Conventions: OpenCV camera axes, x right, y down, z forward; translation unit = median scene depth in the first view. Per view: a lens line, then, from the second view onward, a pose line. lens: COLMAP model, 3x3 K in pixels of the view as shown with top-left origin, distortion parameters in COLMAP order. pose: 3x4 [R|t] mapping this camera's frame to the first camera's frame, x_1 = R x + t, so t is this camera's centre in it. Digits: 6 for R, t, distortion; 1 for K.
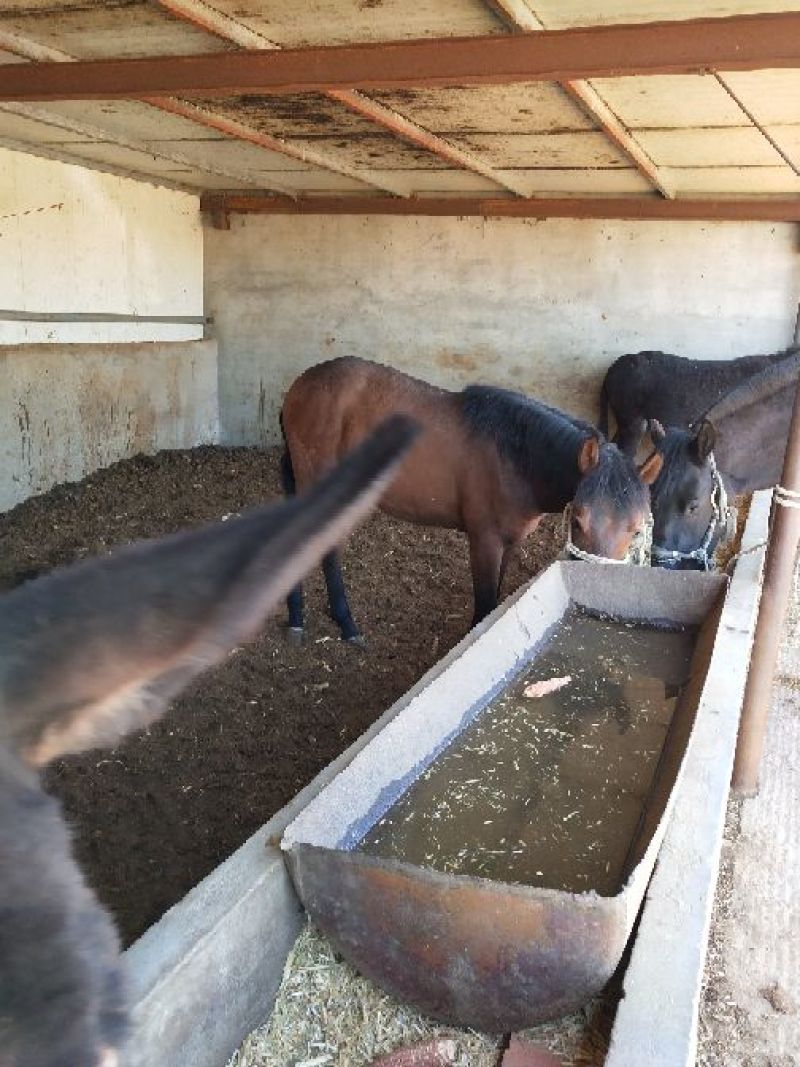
lens RADIAL K [[833.2, 0, 407.2], [0, 833.2, 535.0], [0, 0, 1]] dist [-0.010372, 0.048912]
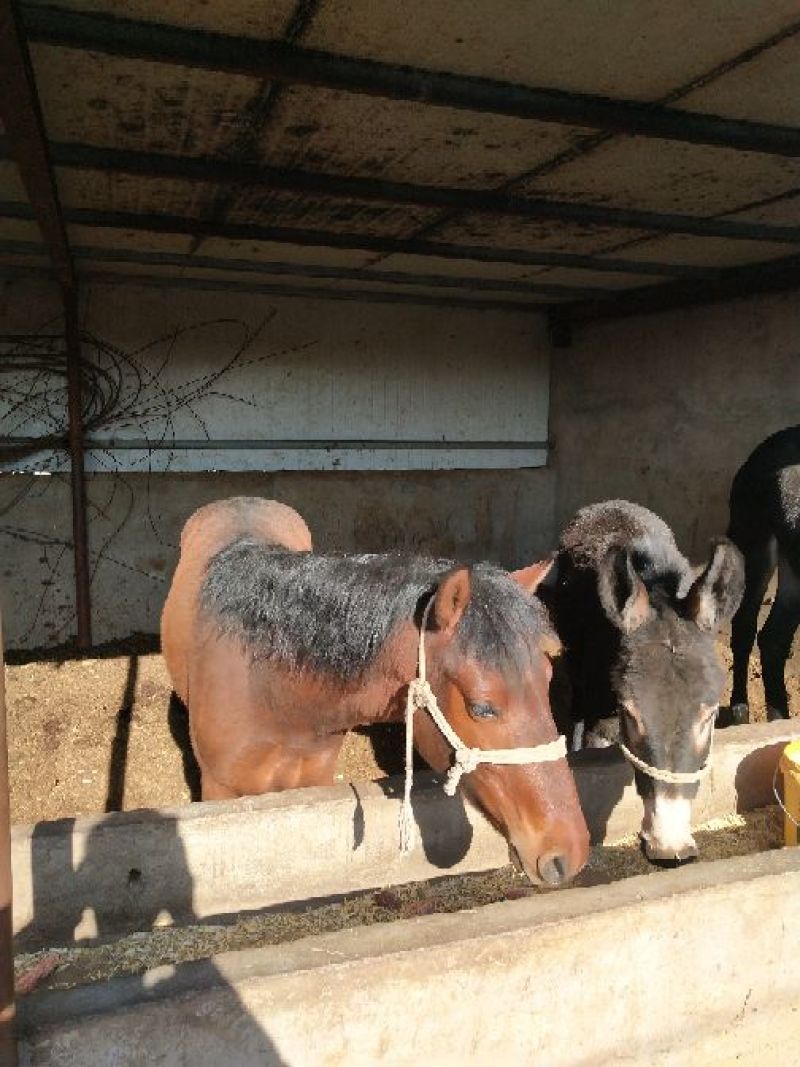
lens RADIAL K [[829.0, 0, 400.0], [0, 829.0, 533.5], [0, 0, 1]] dist [-0.010851, 0.046884]
pose [[0.685318, 0.063383, -0.725481, 0.340041], [-0.171500, 0.982234, -0.076190, -0.078600], [0.707762, 0.176634, 0.684012, 0.329637]]
